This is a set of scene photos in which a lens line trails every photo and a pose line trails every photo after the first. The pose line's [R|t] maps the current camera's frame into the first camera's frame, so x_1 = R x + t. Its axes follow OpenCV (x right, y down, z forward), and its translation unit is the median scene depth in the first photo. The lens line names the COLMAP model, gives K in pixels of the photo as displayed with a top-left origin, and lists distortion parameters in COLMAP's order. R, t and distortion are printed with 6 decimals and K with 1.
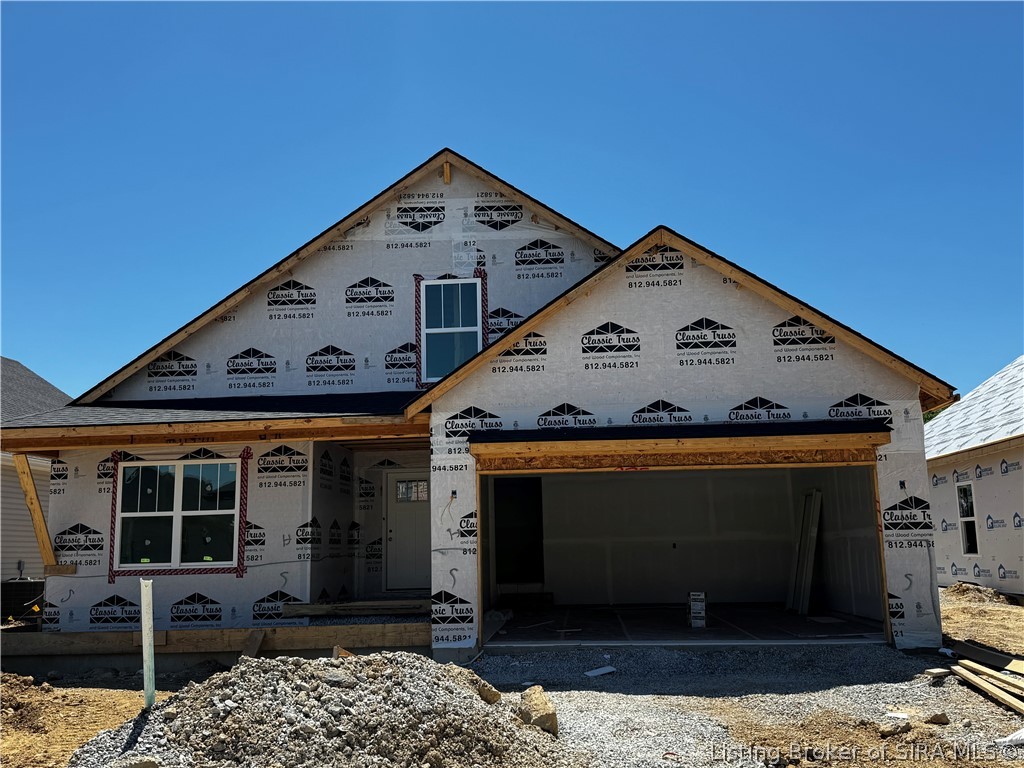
lens RADIAL K [[939.0, 0, 509.2], [0, 939.0, 380.9], [0, 0, 1]] dist [0.082048, 0.000000]
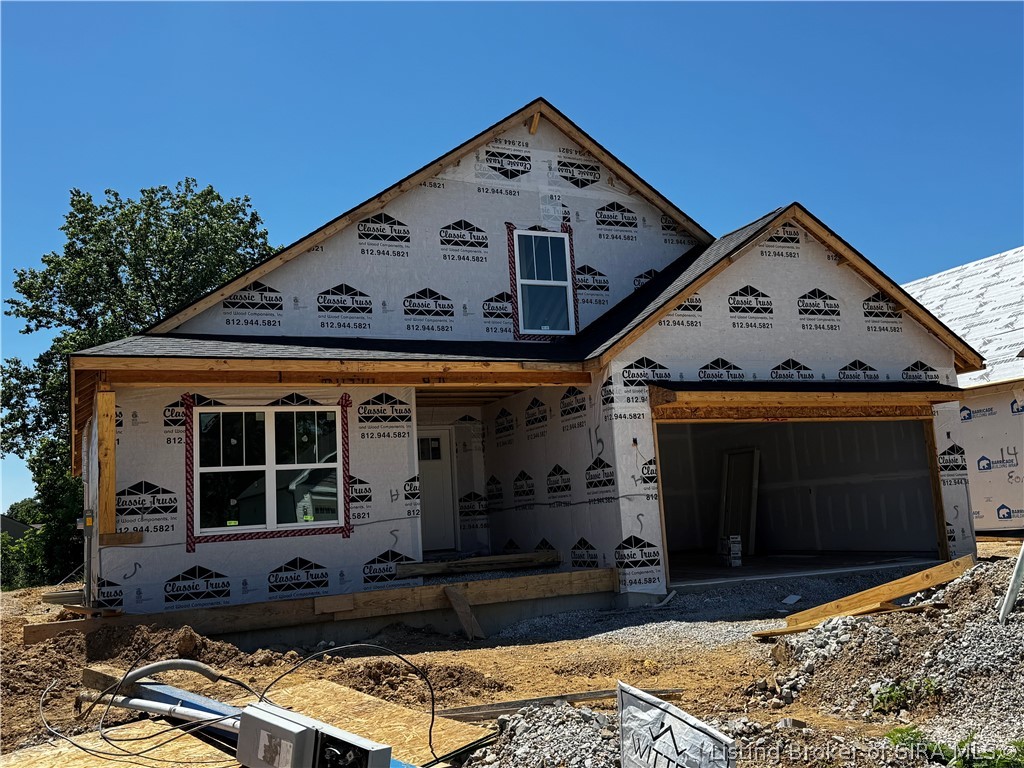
lens RADIAL K [[939.0, 0, 510.7], [0, 939.0, 379.9], [0, 0, 1]] dist [0.082048, 0.000000]
pose [[0.883045, 0.036436, 0.467872, -0.566221], [-0.042196, 0.999108, 0.001834, 0.049388], [-0.467388, -0.021362, 0.883794, 0.140525]]
